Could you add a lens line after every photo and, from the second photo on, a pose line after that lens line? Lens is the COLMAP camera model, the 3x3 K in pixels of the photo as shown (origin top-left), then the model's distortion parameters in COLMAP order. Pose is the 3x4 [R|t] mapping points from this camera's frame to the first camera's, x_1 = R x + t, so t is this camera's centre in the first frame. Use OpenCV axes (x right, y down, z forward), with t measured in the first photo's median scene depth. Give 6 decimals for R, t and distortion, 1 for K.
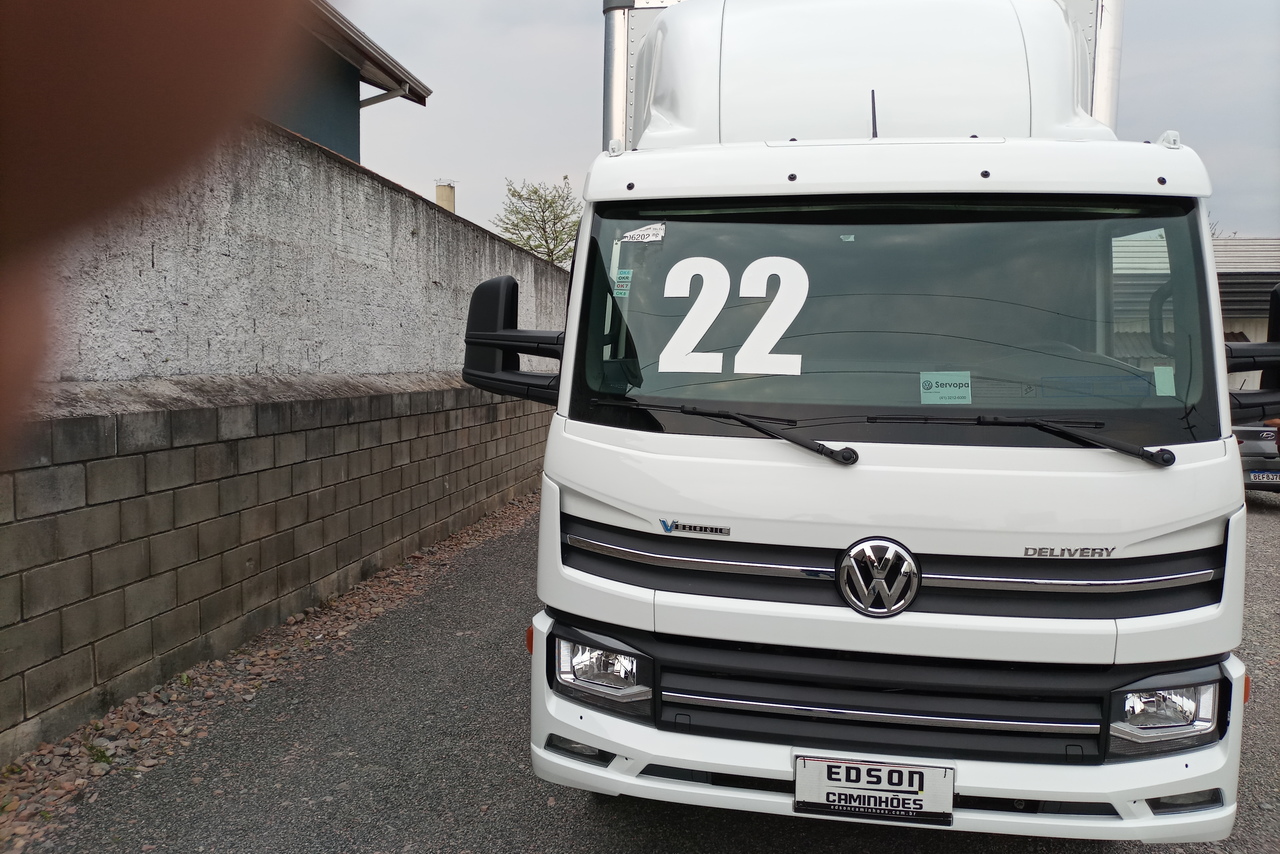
lens RADIAL K [[1000.2, 0, 640.0], [0, 1000.2, 427.0], [0, 0, 1]] dist [0.096237, -0.250610]
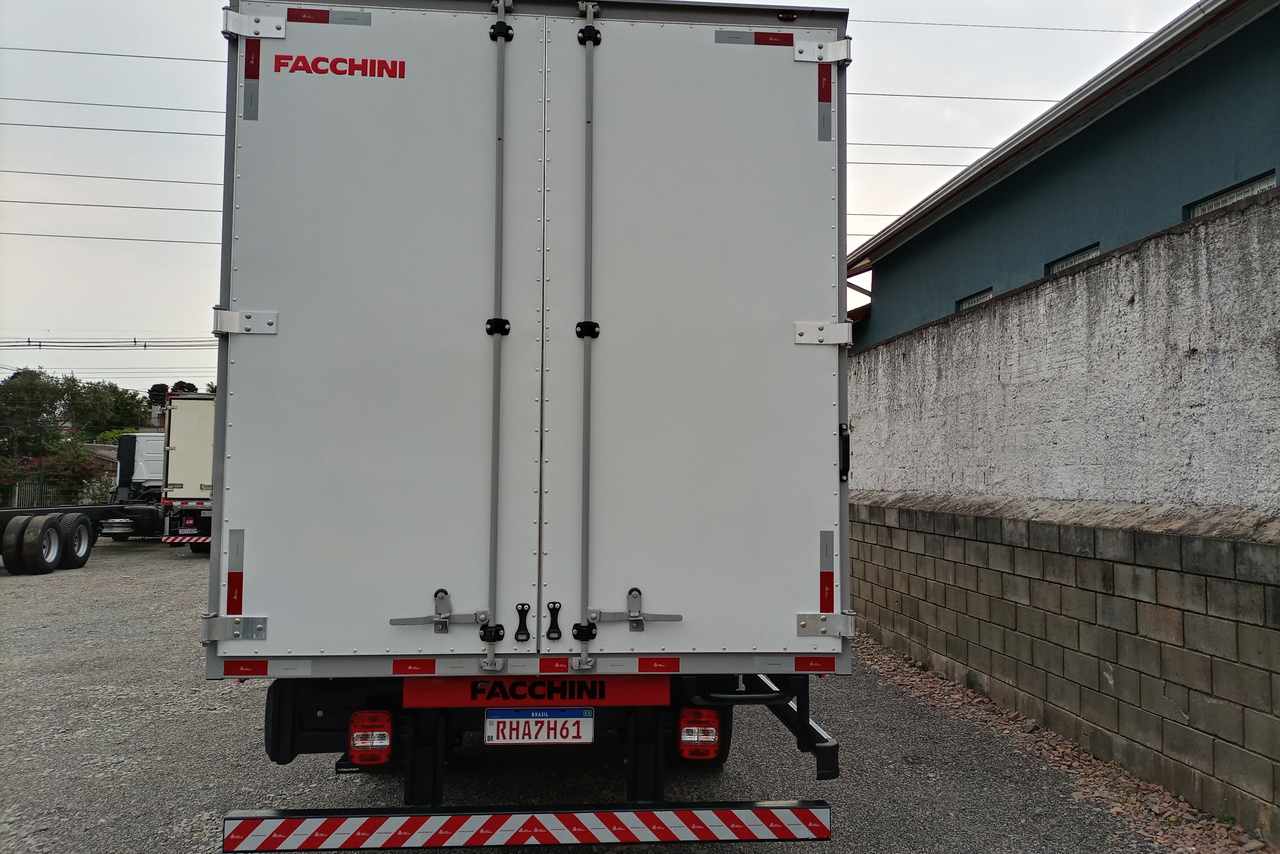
lens RADIAL K [[1000.2, 0, 640.0], [0, 1000.2, 427.0], [0, 0, 1]] dist [0.096237, -0.250610]
pose [[-0.977325, -0.034003, -0.208997, 0.285289], [-0.036899, 0.999269, 0.009972, -0.116368], [0.208505, 0.017457, -0.977865, 1.870193]]
